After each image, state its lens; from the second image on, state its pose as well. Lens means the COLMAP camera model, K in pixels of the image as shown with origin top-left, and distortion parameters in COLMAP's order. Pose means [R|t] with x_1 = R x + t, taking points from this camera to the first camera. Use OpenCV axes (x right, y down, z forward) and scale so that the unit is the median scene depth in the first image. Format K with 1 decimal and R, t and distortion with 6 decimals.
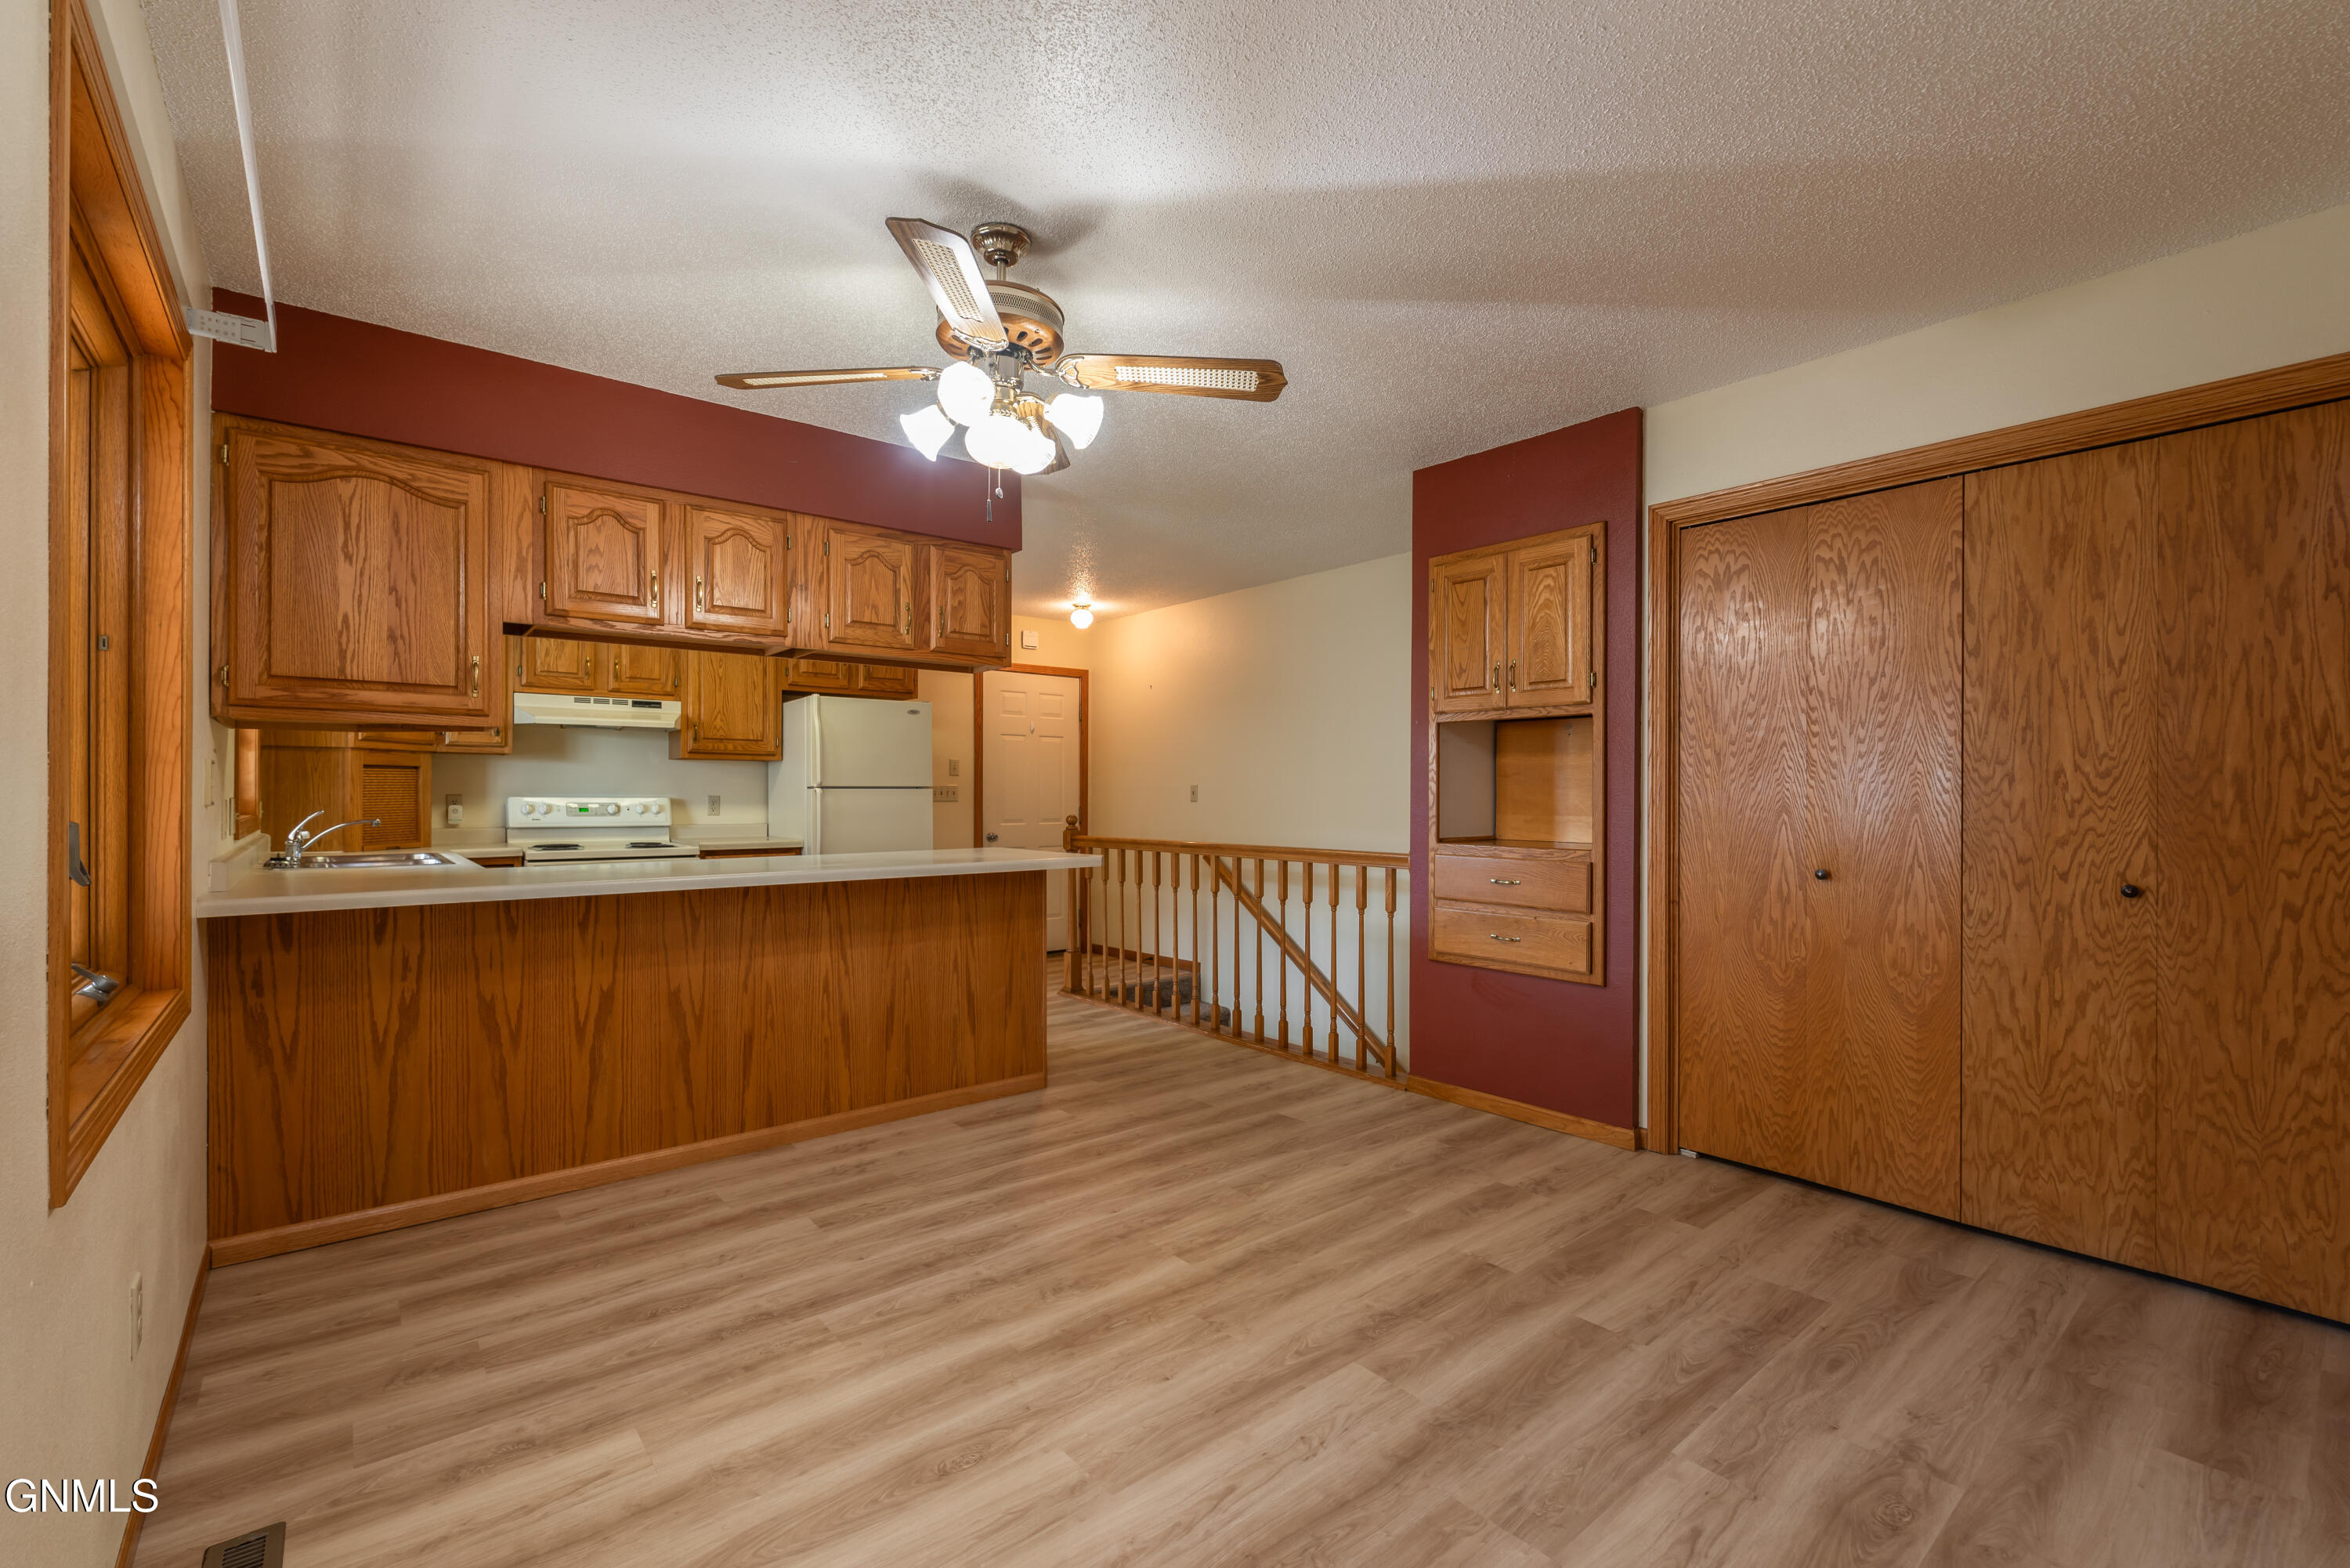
lens RADIAL K [[1018.8, 0, 1175.1], [0, 1018.8, 794.1], [0, 0, 1]] dist [0.002490, -0.000182]
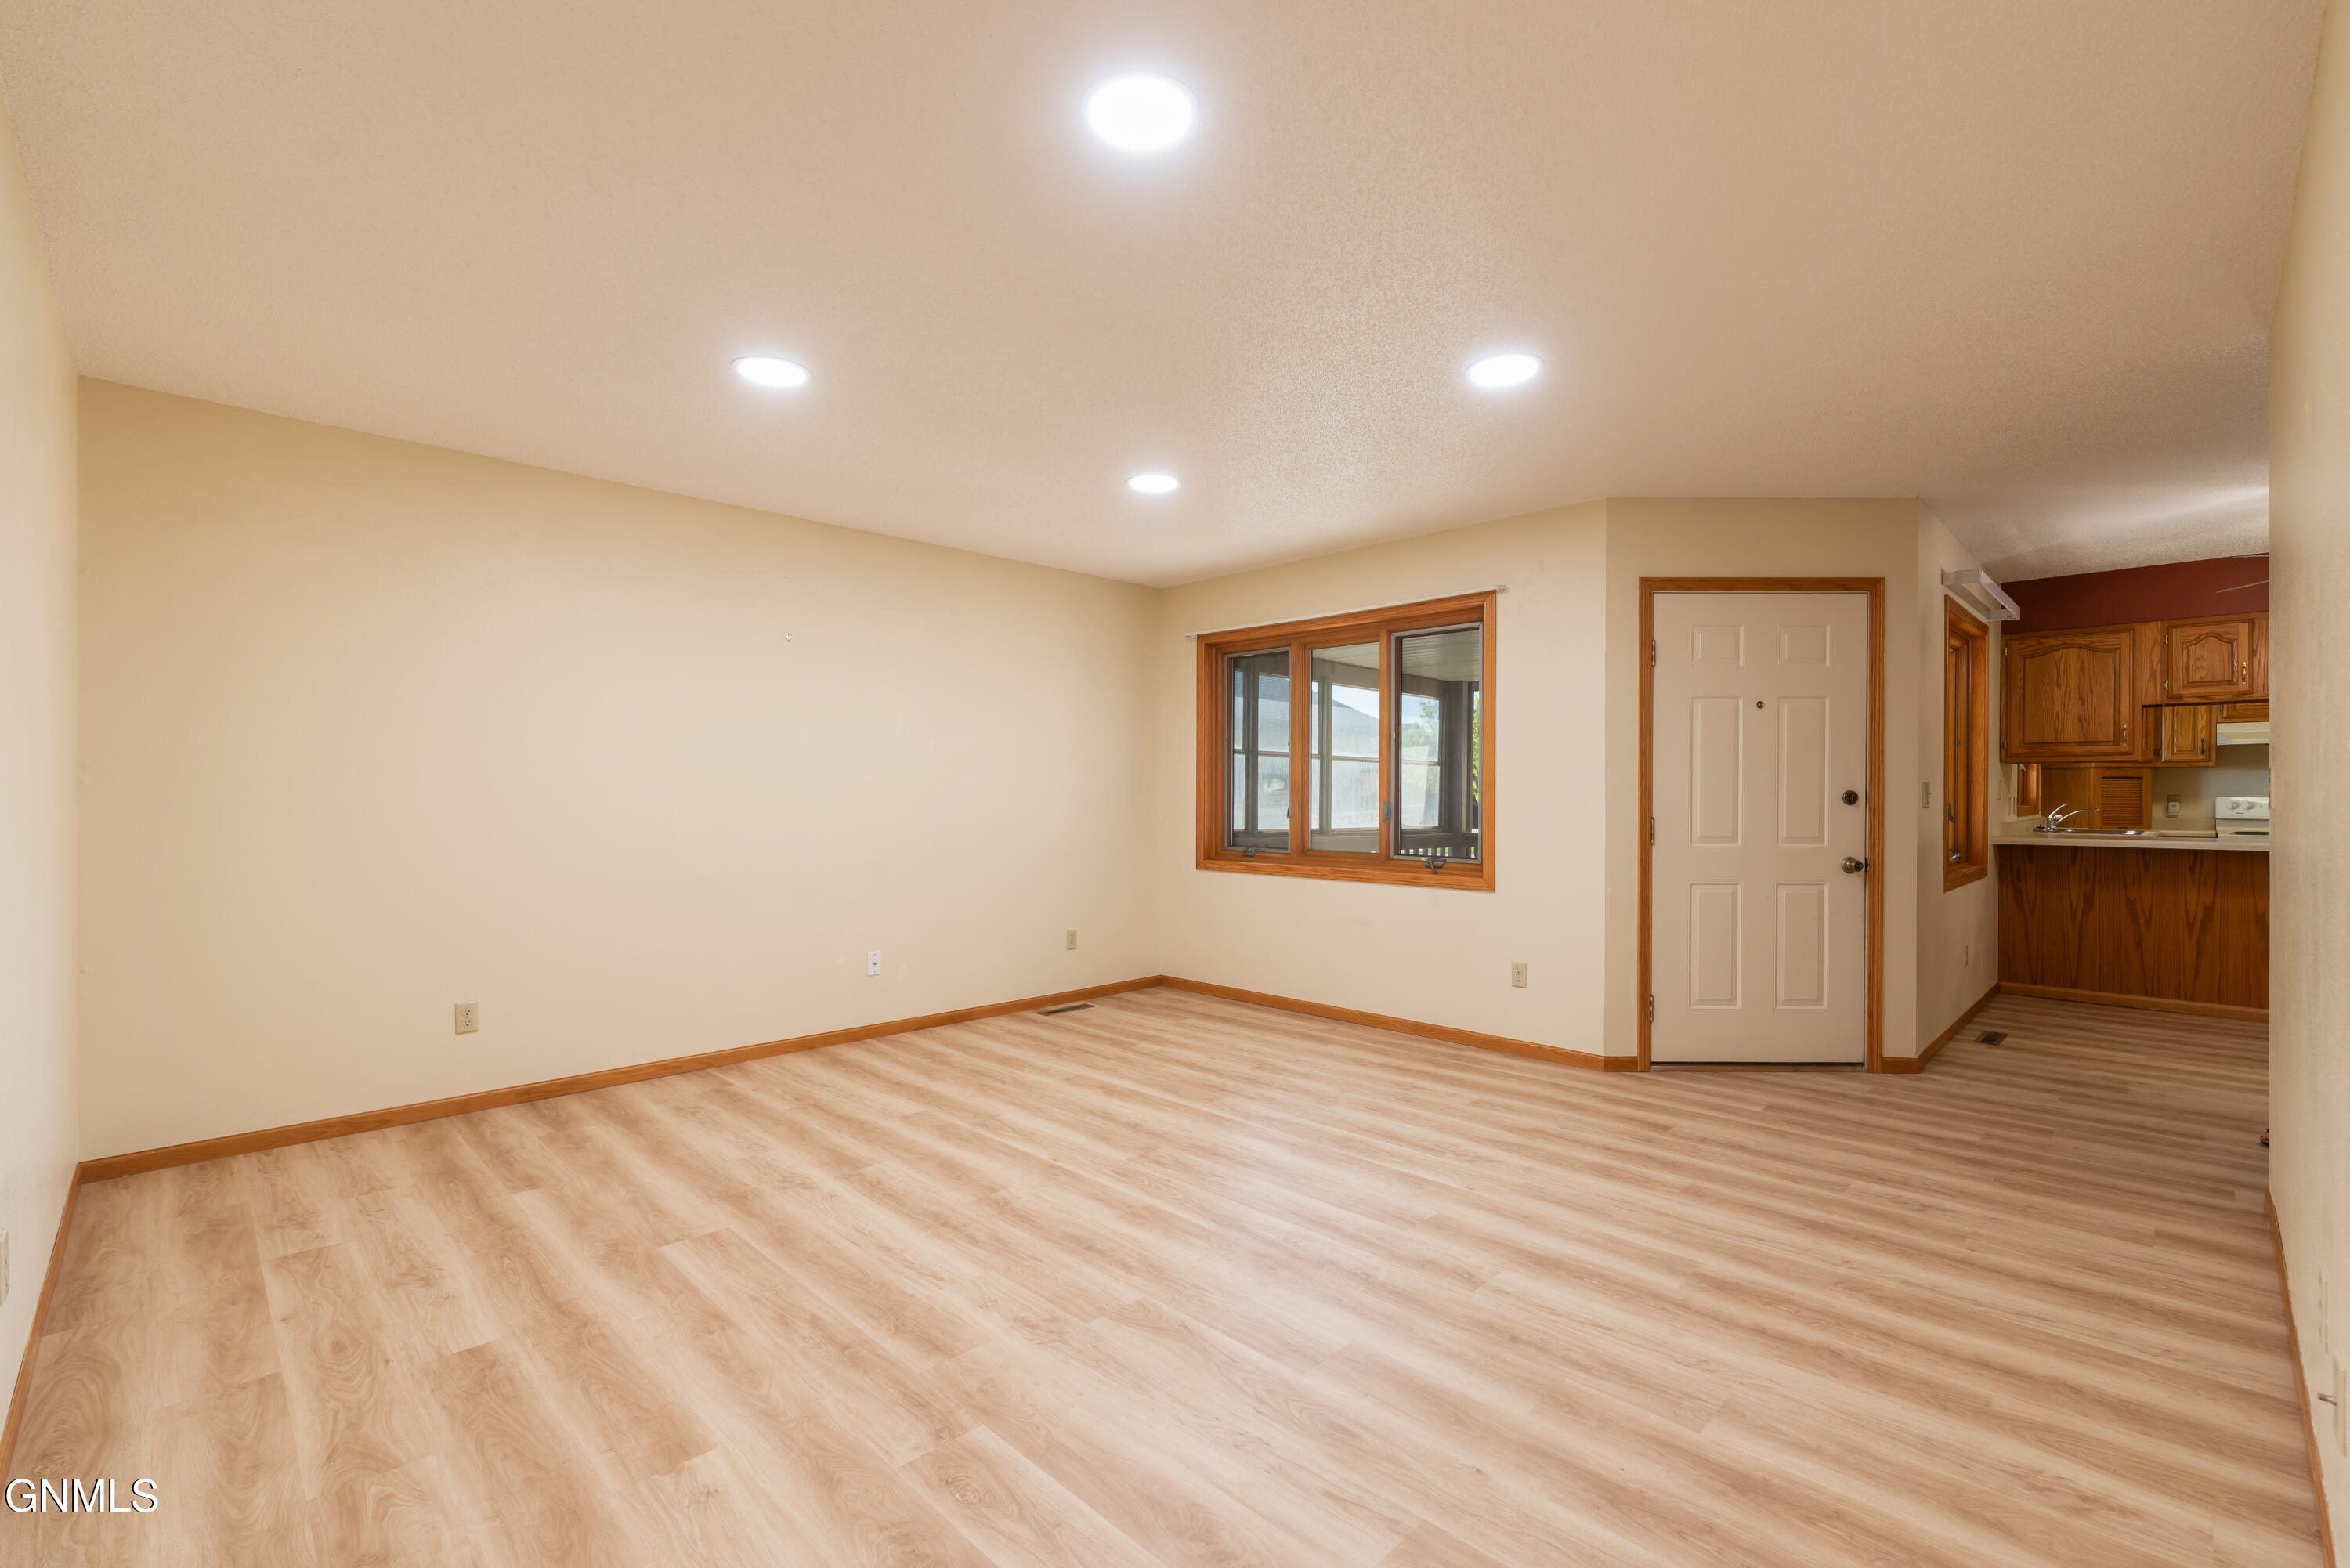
lens RADIAL K [[1039.7, 0, 1167.2], [0, 1039.7, 795.3], [0, 0, 1]] dist [0.001639, 0.000102]
pose [[0.097514, 0.001715, -0.995233, 0.919211], [-0.000312, 0.999999, 0.001692, -0.001776], [0.995234, 0.000146, 0.097515, -0.839458]]
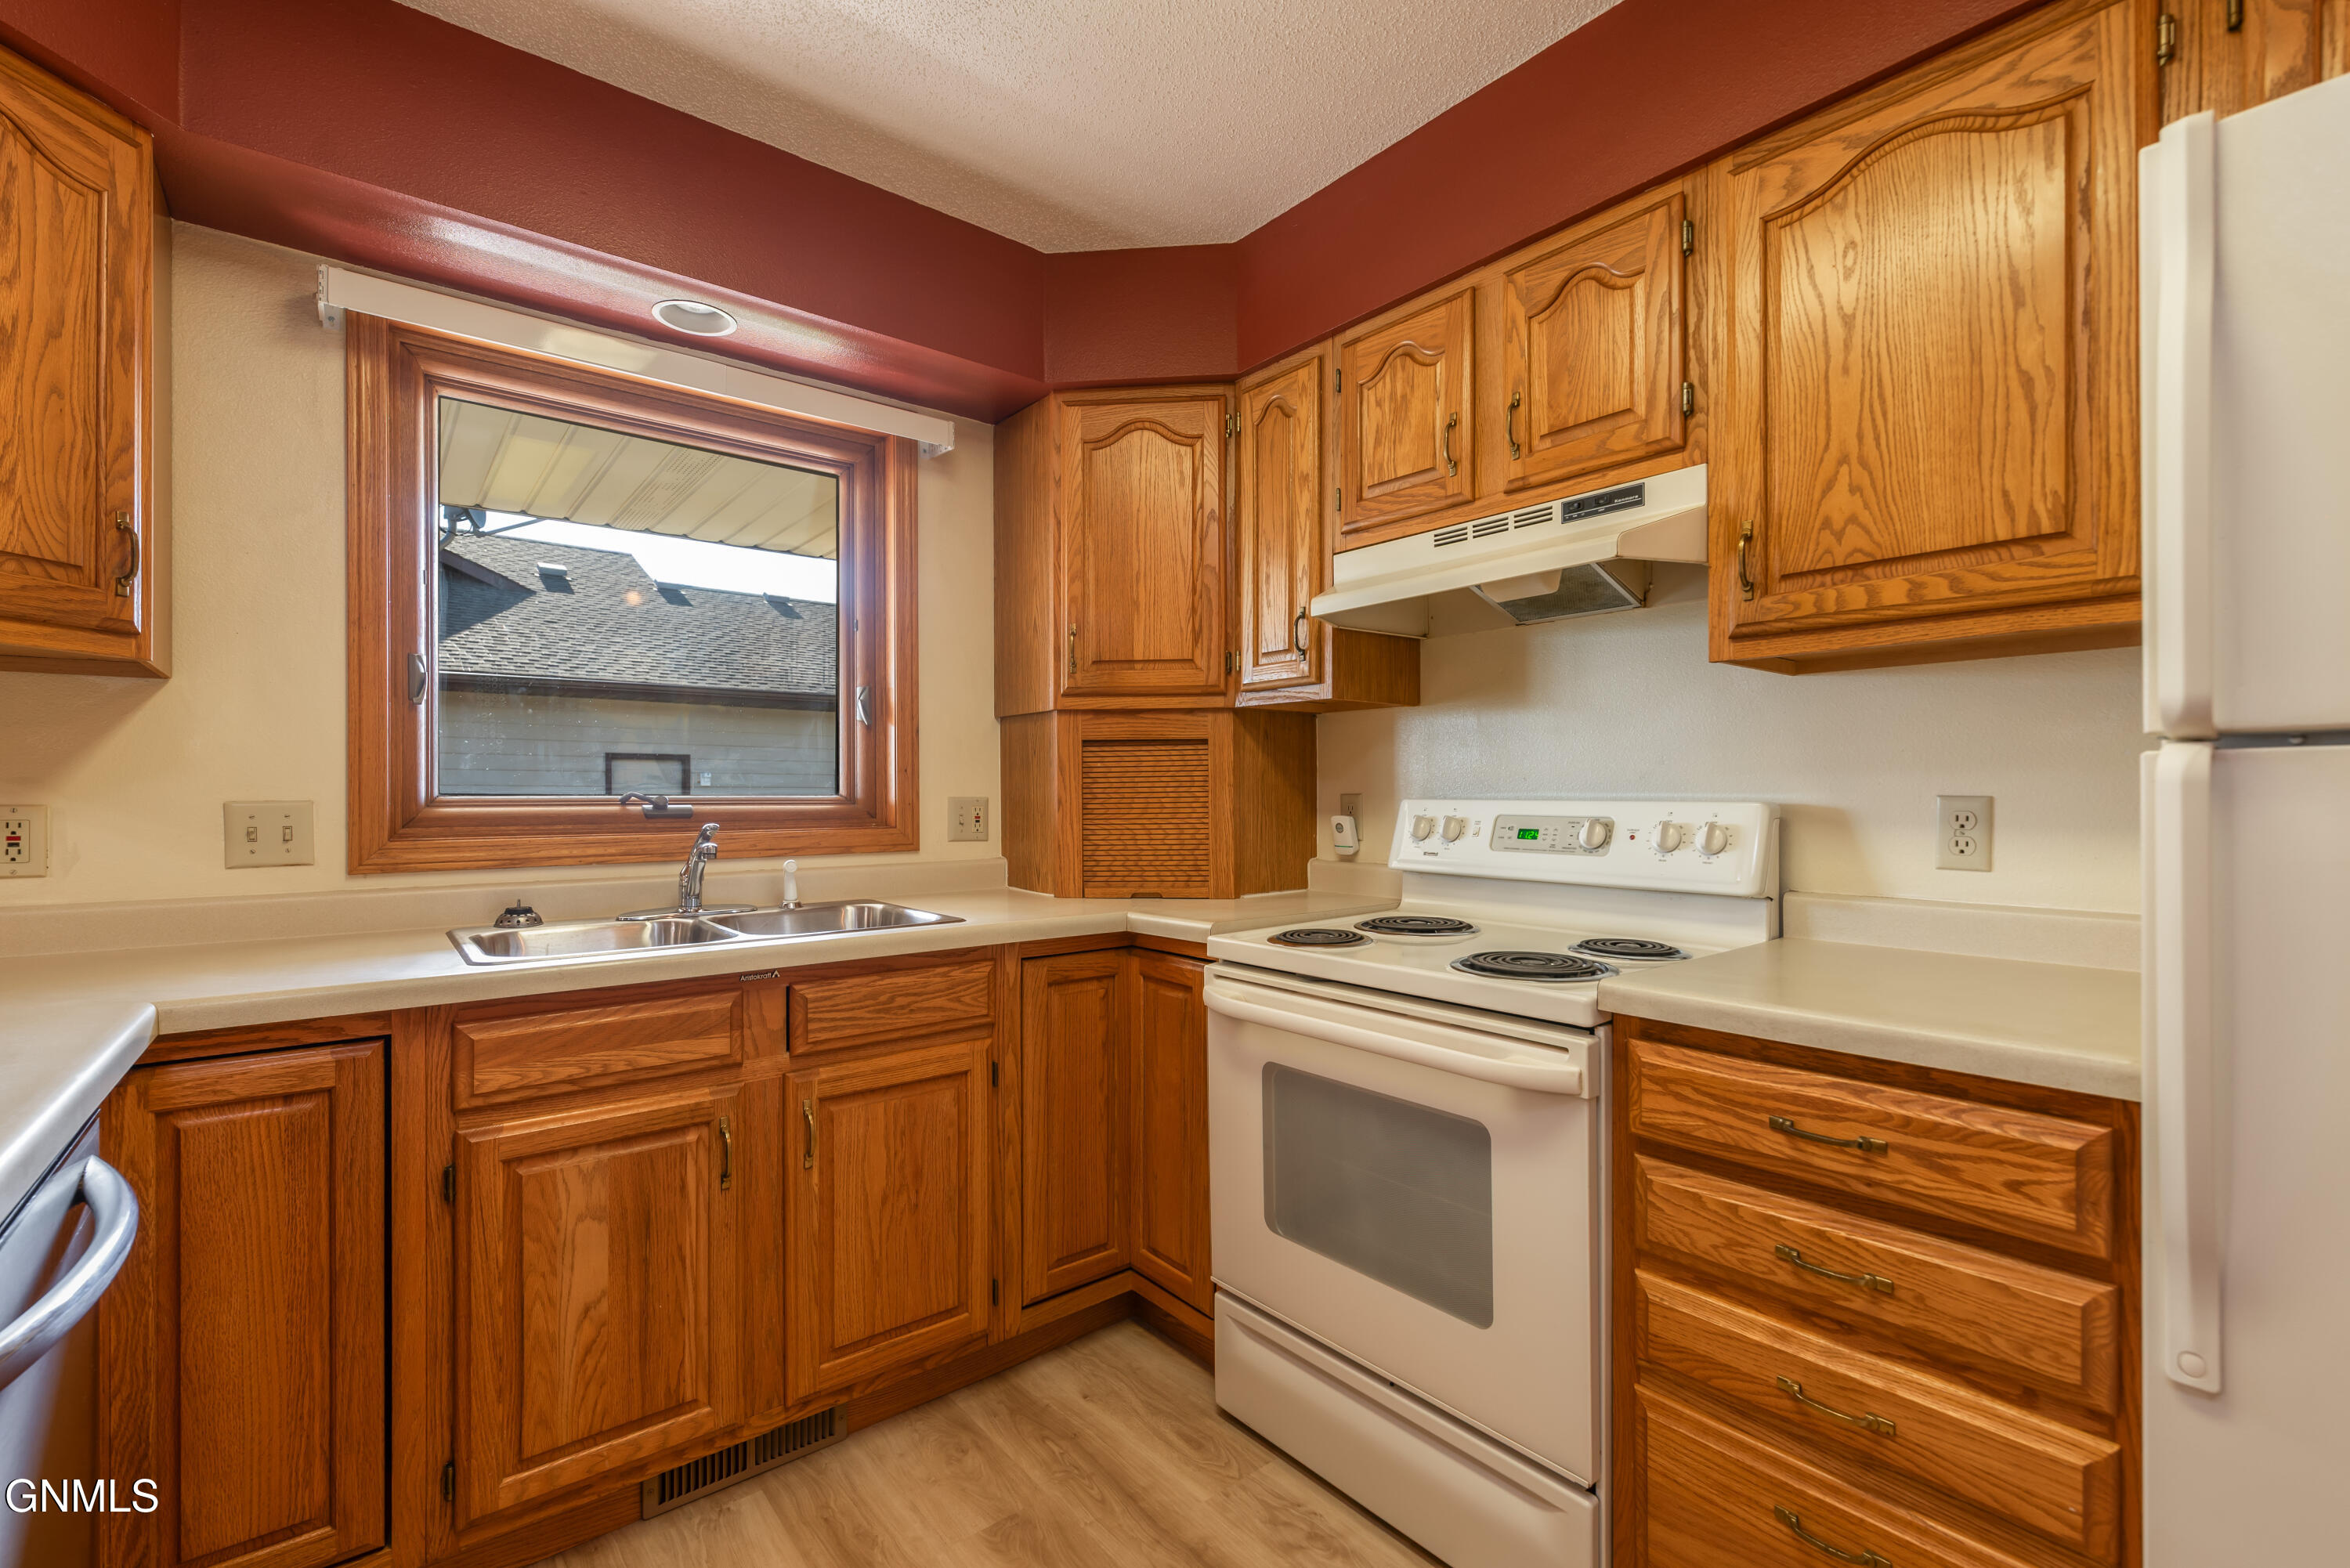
lens RADIAL K [[1008.6, 0, 1169.4], [0, 1008.6, 794.2], [0, 0, 1]] dist [-0.001703, -0.000015]
pose [[-0.007683, -0.001700, -0.999969, -0.314476], [0.003223, 0.999993, -0.001725, 0.001955], [0.999965, -0.003236, -0.007677, 1.316151]]
